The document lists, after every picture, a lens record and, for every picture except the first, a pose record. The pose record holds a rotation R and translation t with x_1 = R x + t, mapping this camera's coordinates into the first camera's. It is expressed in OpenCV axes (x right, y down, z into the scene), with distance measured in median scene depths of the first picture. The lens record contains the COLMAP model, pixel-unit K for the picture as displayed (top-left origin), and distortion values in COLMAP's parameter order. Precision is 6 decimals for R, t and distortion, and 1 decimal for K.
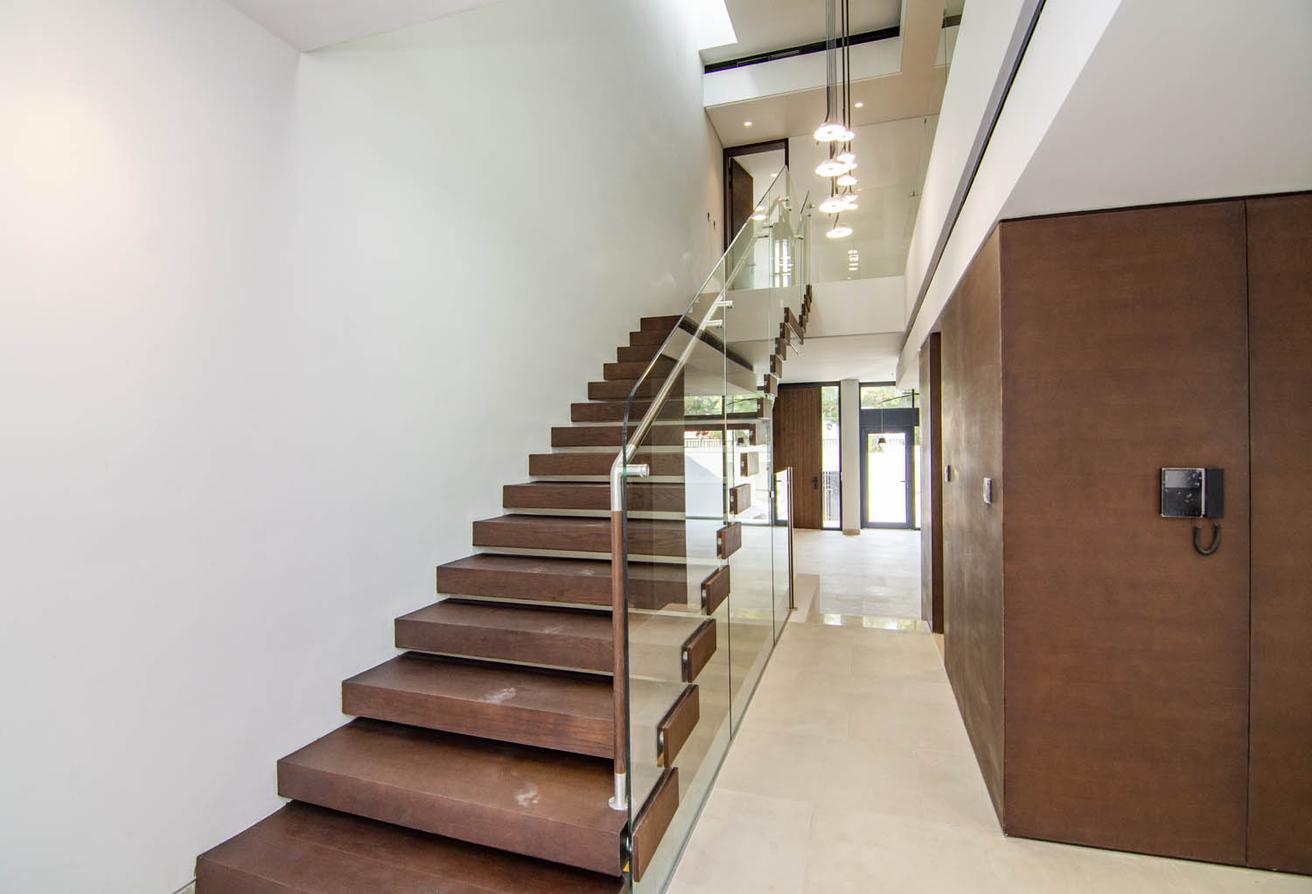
lens RADIAL K [[644.6, 0, 653.8], [0, 644.6, 441.8], [0, 0, 1]] dist [-0.020497, -0.000971]
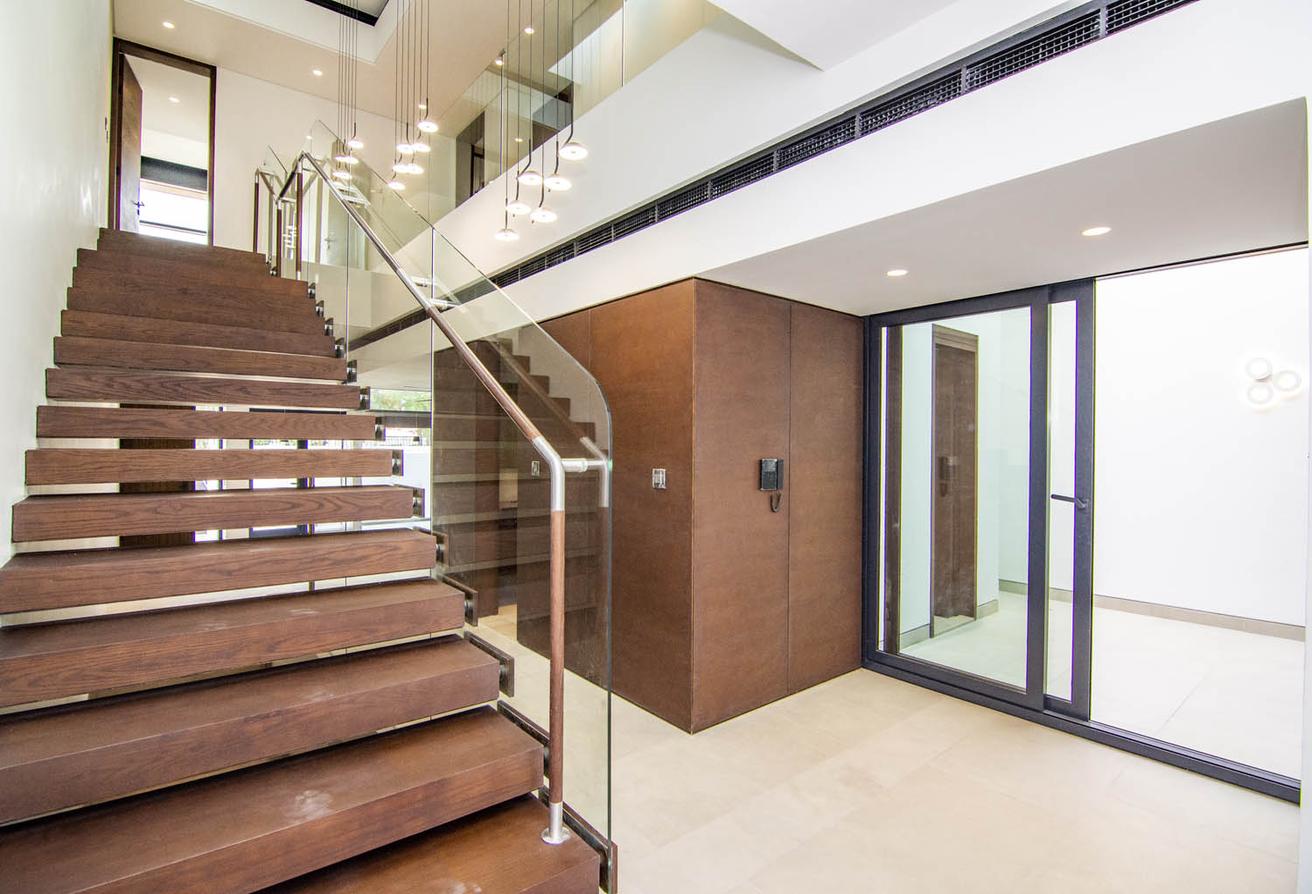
lens RADIAL K [[644.6, 0, 653.8], [0, 644.6, 441.8], [0, 0, 1]] dist [-0.020497, -0.000971]
pose [[0.525130, 0.014707, 0.850895, -0.583372], [-0.013683, 0.999867, -0.008838, 0.012165], [-0.850912, -0.007002, 0.525262, 0.318929]]
